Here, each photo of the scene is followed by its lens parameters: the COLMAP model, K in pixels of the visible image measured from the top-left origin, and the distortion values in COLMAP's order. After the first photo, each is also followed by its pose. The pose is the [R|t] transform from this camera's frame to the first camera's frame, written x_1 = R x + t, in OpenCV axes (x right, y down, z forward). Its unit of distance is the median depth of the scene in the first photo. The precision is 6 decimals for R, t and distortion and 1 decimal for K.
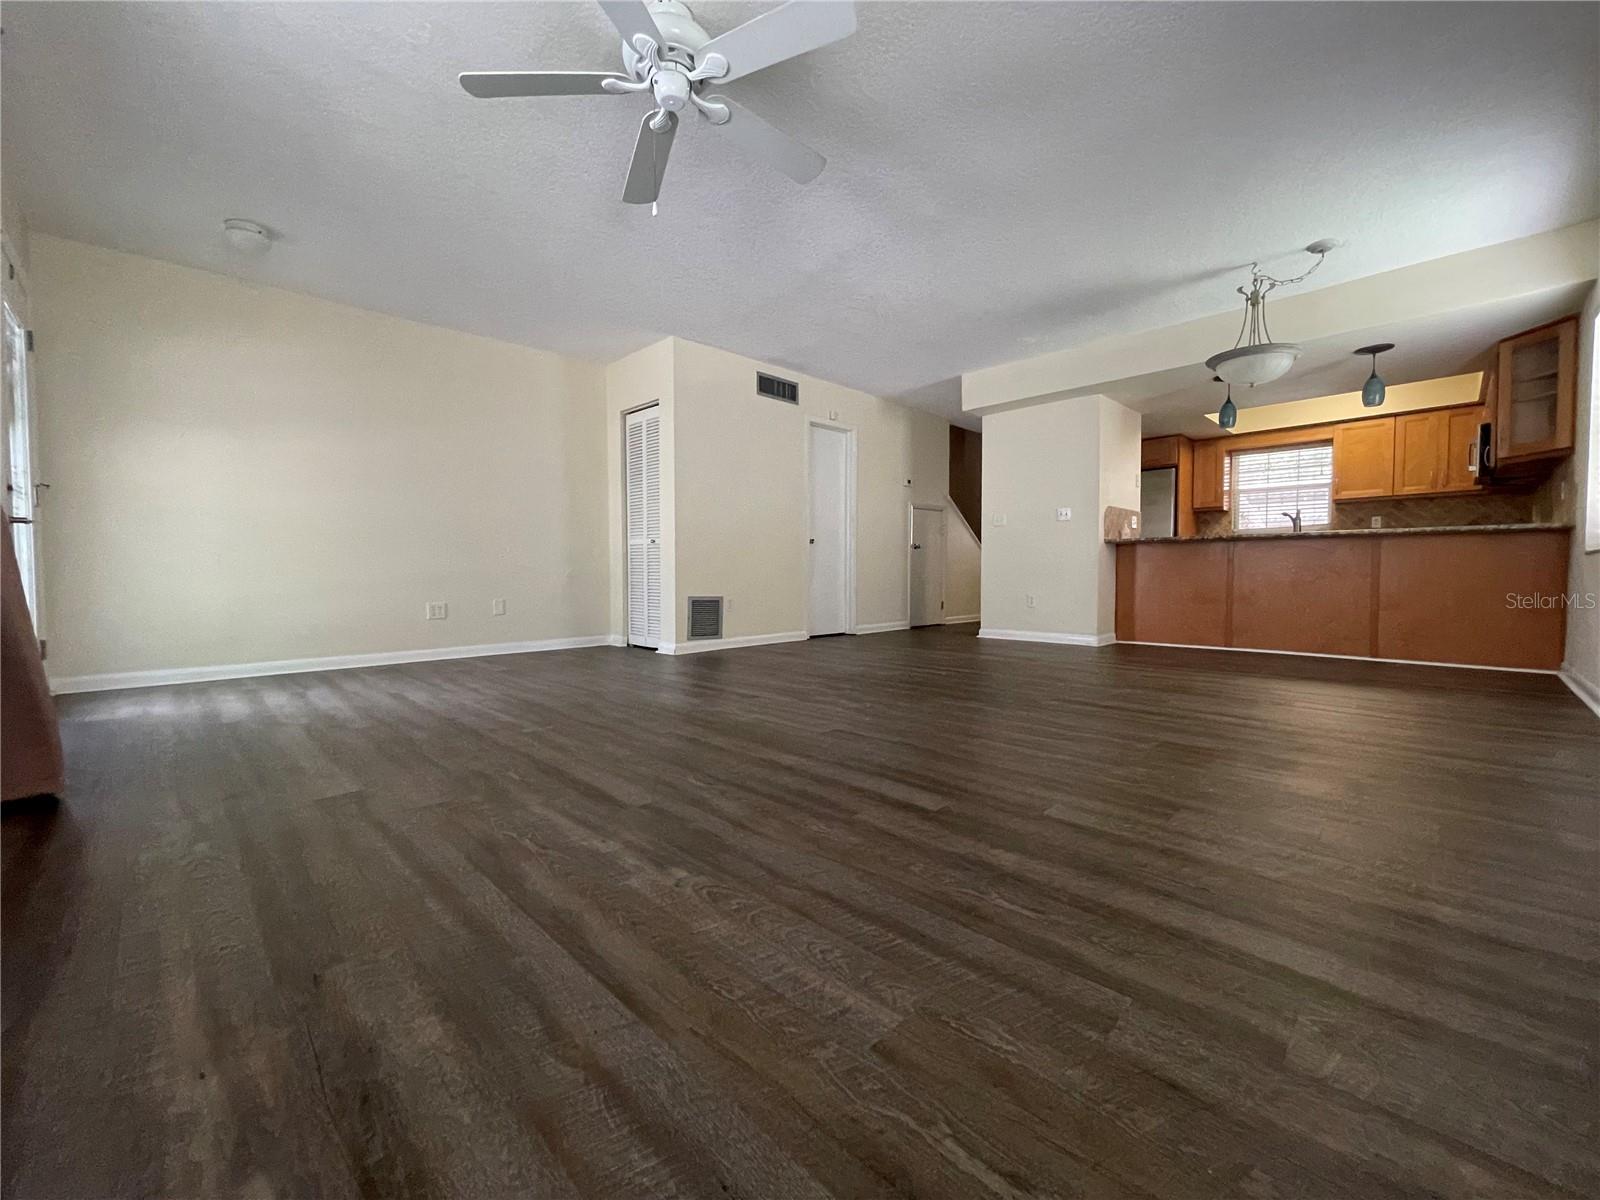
lens RADIAL K [[643.9, 0, 797.3], [0, 643.9, 593.5], [0, 0, 1]] dist [-0.002163, 0.000183]
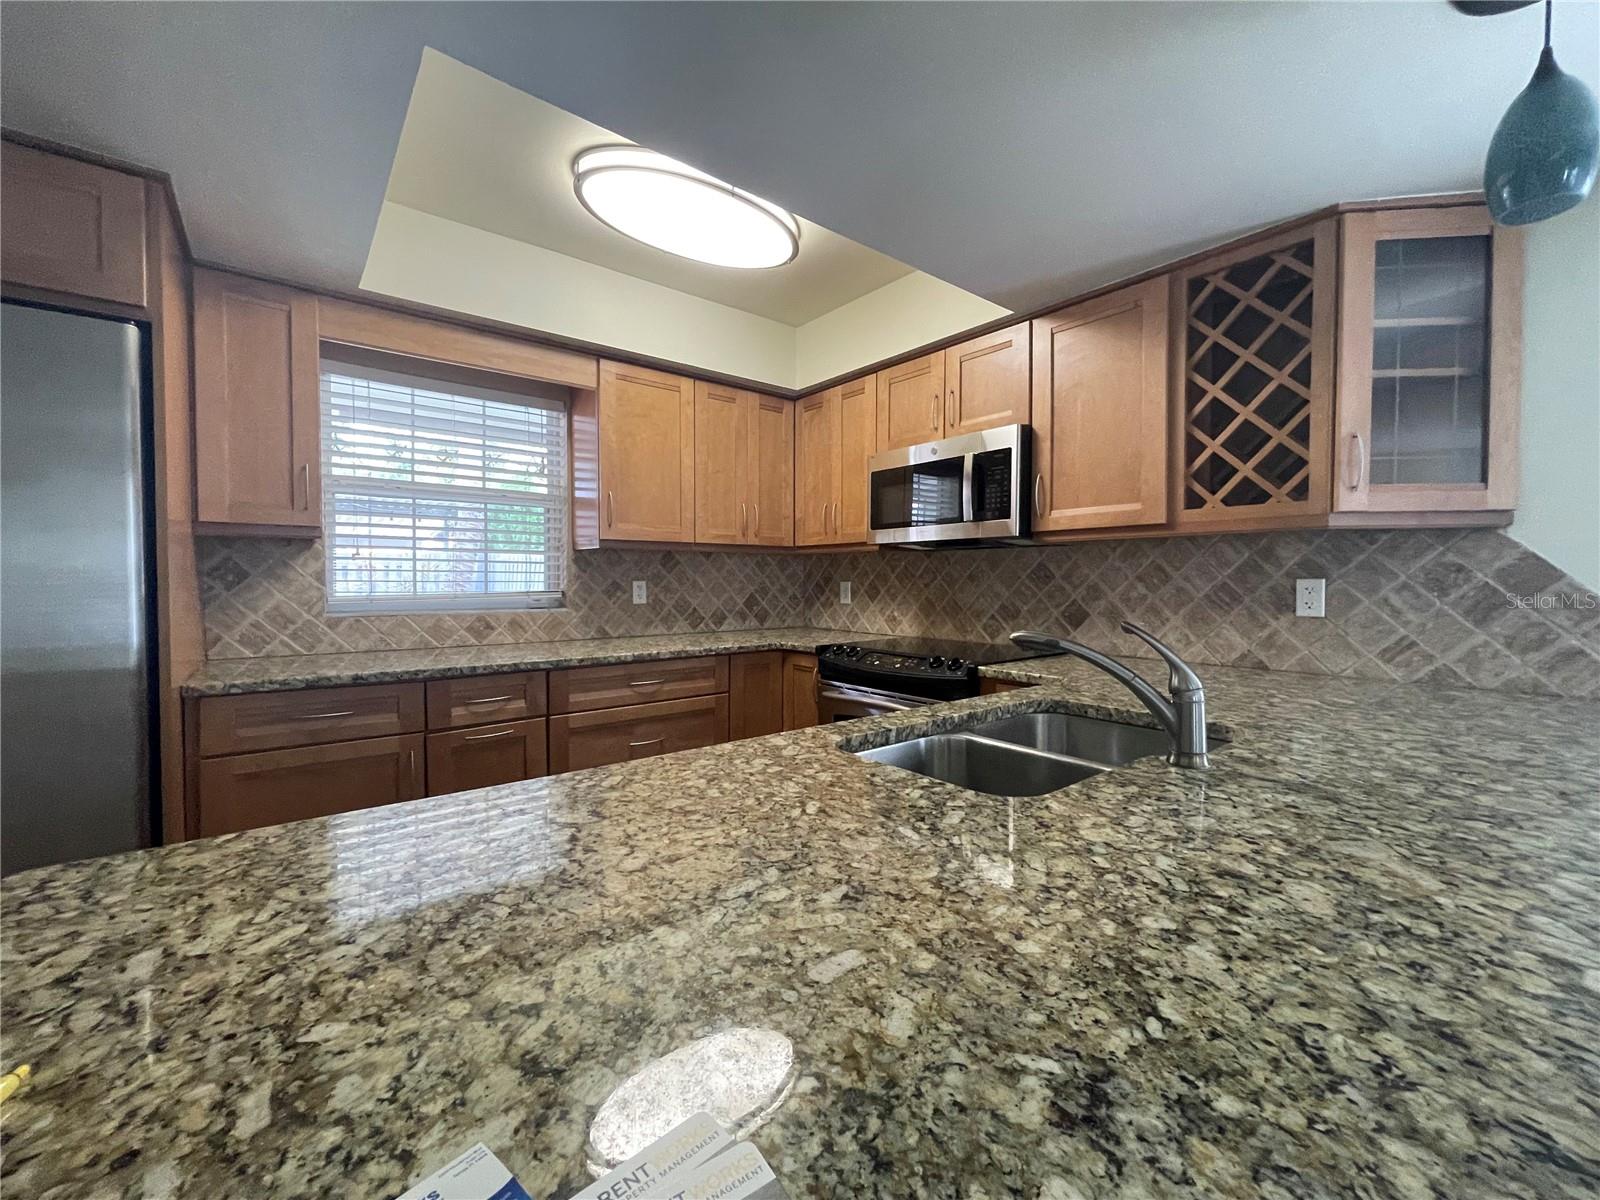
lens RADIAL K [[643.9, 0, 794.0], [0, 643.9, 596.5], [0, 0, 1]] dist [-0.002163, 0.000183]
pose [[0.100542, -0.025948, 0.994594, 0.494651], [0.040126, 0.998952, 0.022006, -0.131239], [-0.994123, 0.037697, 0.101478, 0.948650]]
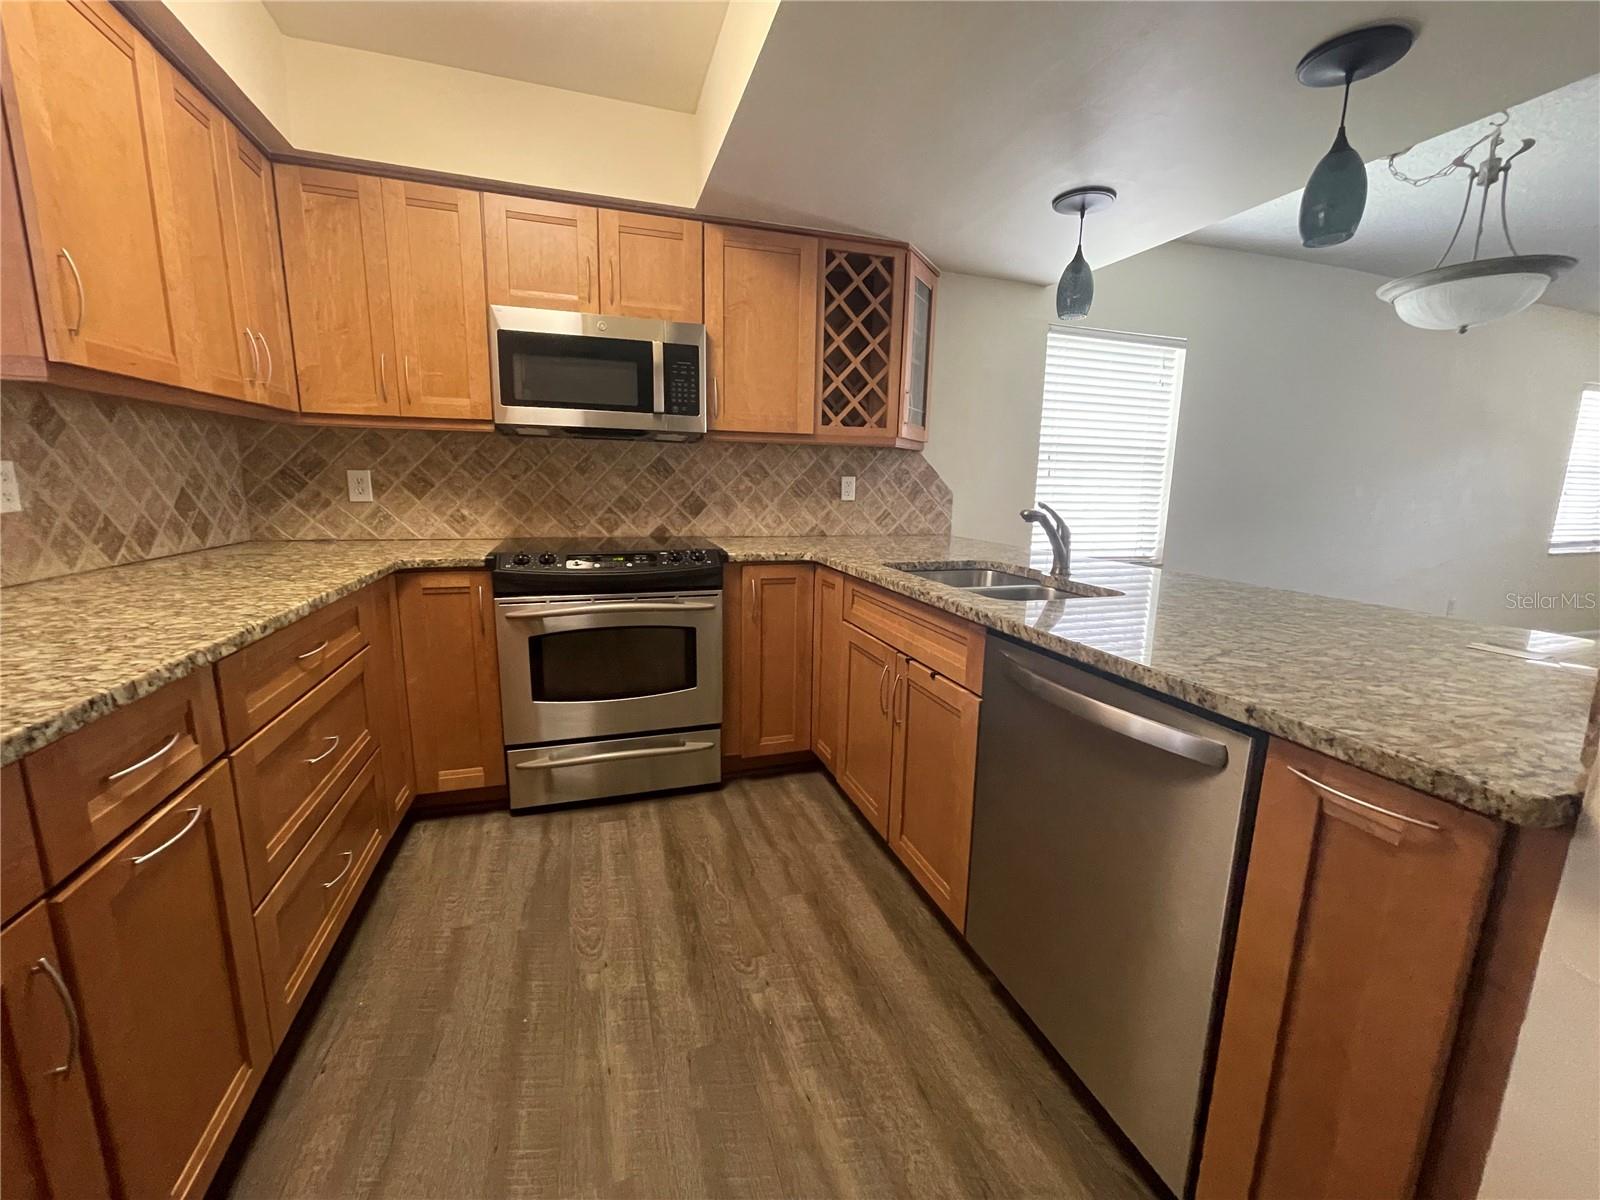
lens RADIAL K [[643.9, 0, 795.6], [0, 643.9, 599.9], [0, 0, 1]] dist [-0.002163, 0.000183]
pose [[-0.890541, -0.099349, 0.443922, 0.648081], [0.000466, 0.975661, 0.219286, -0.139499], [-0.454903, 0.195490, -0.868819, 1.223982]]
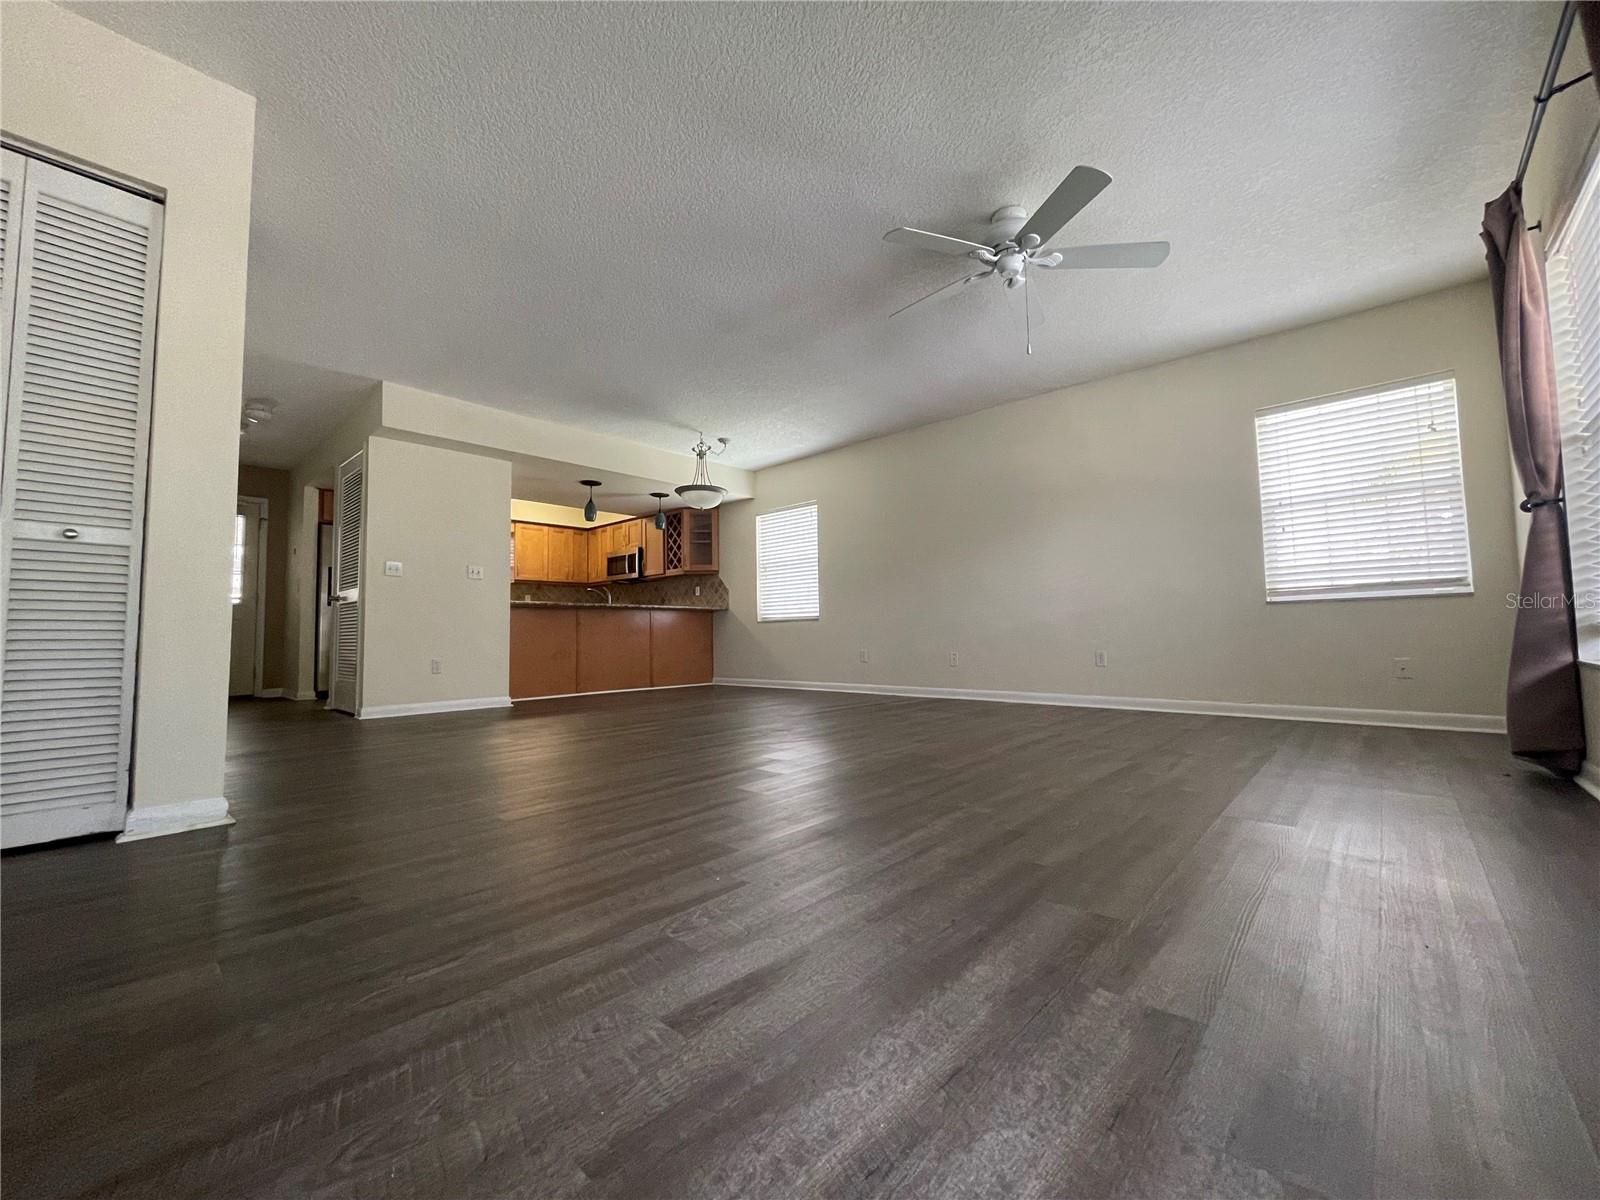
lens RADIAL K [[643.9, 0, 800.8], [0, 643.9, 597.7], [0, 0, 1]] dist [-0.002163, 0.000183]
pose [[-0.059331, 0.062493, 0.996280, -0.561570], [0.055258, 0.996714, -0.059229, -0.001427], [-0.996708, 0.051538, -0.062589, 0.574722]]
